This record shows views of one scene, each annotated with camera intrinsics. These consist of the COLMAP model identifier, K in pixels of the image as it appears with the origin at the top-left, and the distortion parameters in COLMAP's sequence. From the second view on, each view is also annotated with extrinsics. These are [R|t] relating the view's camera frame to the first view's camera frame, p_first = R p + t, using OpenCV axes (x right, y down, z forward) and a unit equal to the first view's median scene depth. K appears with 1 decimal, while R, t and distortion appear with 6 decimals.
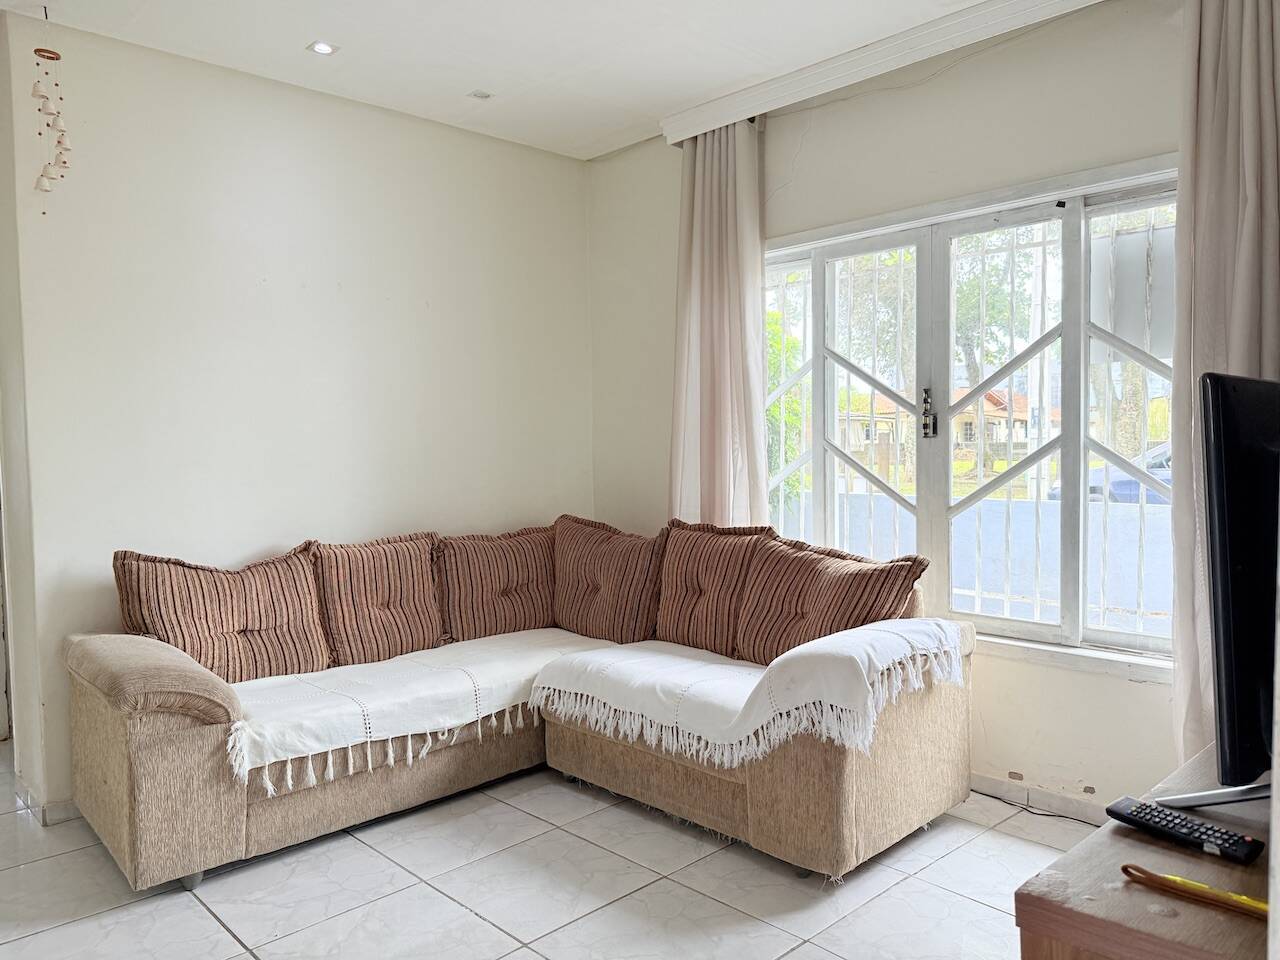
lens RADIAL K [[889.3, 0, 643.0], [0, 889.3, 486.1], [0, 0, 1]] dist [0.061571, -0.128562]
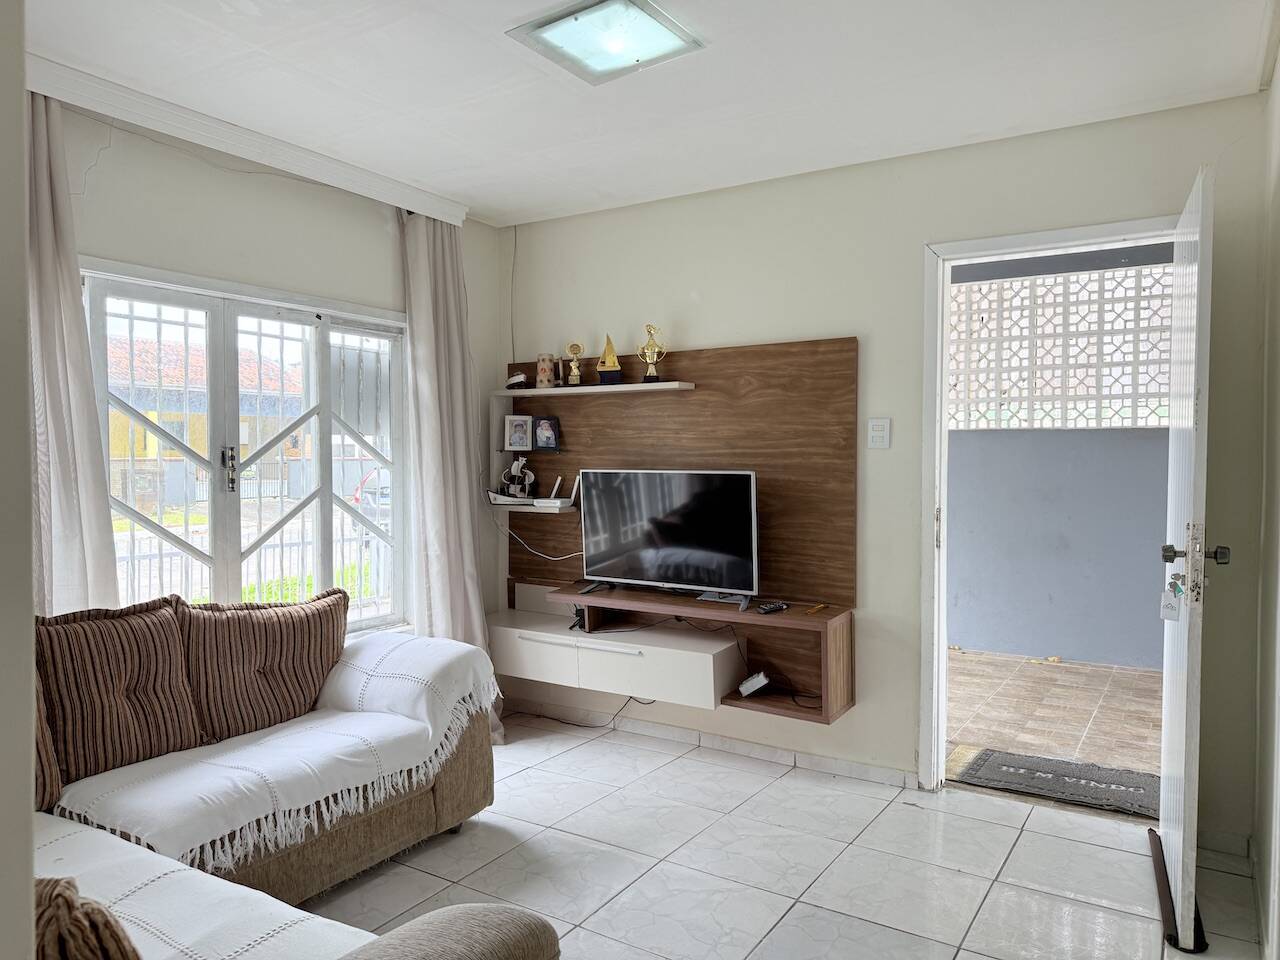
lens RADIAL K [[889.3, 0, 643.0], [0, 889.3, 486.1], [0, 0, 1]] dist [0.061571, -0.128562]
pose [[-0.237471, -0.024880, 0.971076, -0.872853], [0.042296, 0.998459, 0.035925, -0.079942], [-0.970473, 0.049604, -0.236053, 0.775938]]
